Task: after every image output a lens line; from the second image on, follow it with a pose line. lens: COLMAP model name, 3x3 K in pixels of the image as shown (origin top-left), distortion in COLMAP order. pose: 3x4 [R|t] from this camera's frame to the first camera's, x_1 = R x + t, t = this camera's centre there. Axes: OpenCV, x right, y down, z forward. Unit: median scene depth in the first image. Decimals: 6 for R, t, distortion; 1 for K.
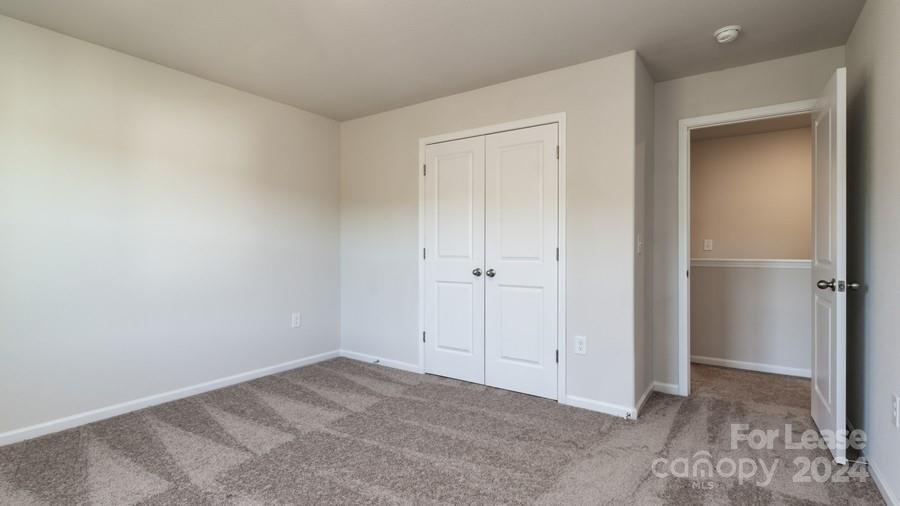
lens RADIAL K [[417.9, 0, 450.0], [0, 417.9, 253.0], [0, 0, 1]] dist [-0.000563, -0.000342]
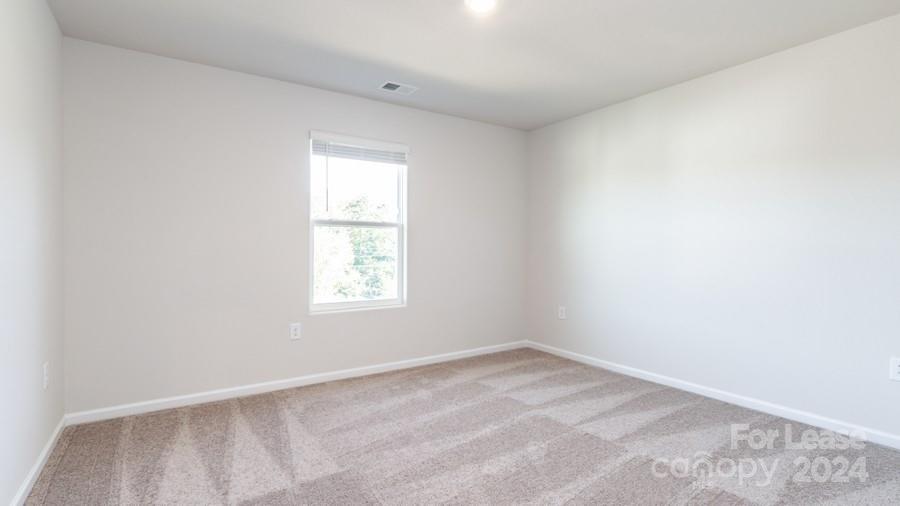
lens RADIAL K [[417.9, 0, 450.0], [0, 417.9, 253.0], [0, 0, 1]] dist [-0.000563, -0.000342]
pose [[-0.370475, 0.001859, -0.928840, 0.682086], [-0.012442, 0.999898, 0.006964, 0.006692], [0.928759, 0.014137, -0.370415, 1.042629]]
